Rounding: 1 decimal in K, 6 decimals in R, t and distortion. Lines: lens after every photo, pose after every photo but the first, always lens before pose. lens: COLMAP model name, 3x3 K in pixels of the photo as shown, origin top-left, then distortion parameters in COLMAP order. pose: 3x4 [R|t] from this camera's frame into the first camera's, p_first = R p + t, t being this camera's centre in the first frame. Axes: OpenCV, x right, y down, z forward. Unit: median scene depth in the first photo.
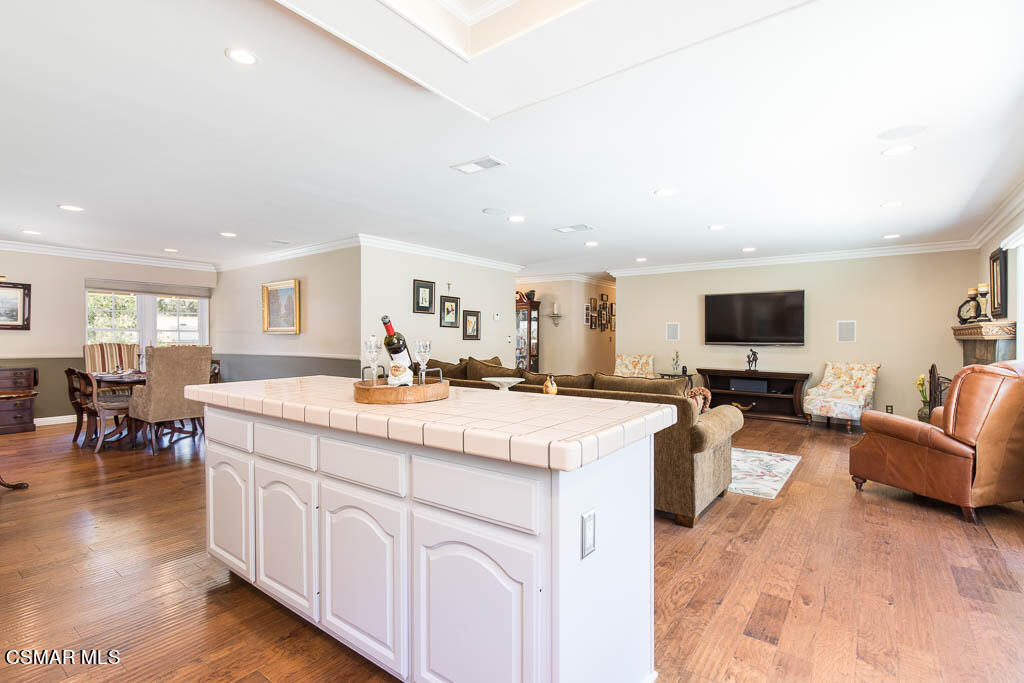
lens RADIAL K [[477.9, 0, 512.0], [0, 477.9, 341.5], [0, 0, 1]] dist [0.014368, -0.000251]
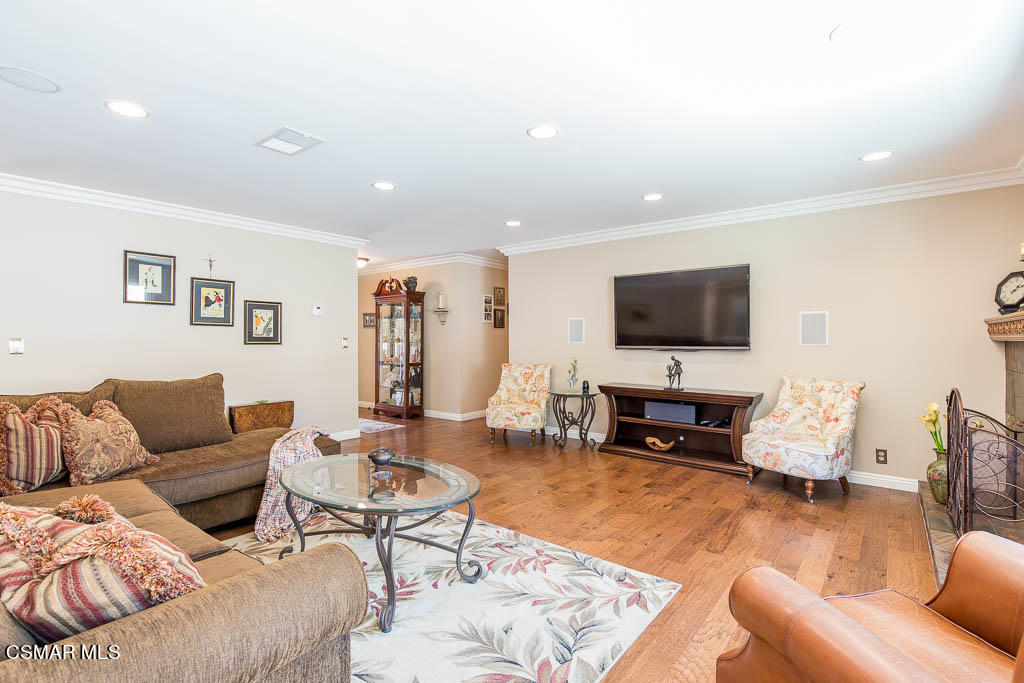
lens RADIAL K [[479.4, 0, 512.0], [0, 479.4, 341.5], [0, 0, 1]] dist [0.000085, 0.000706]
pose [[0.999686, -0.004957, -0.024544, 0.298082], [0.004882, 0.999983, -0.003106, -0.003673], [0.024559, 0.002985, 0.999694, 0.344005]]
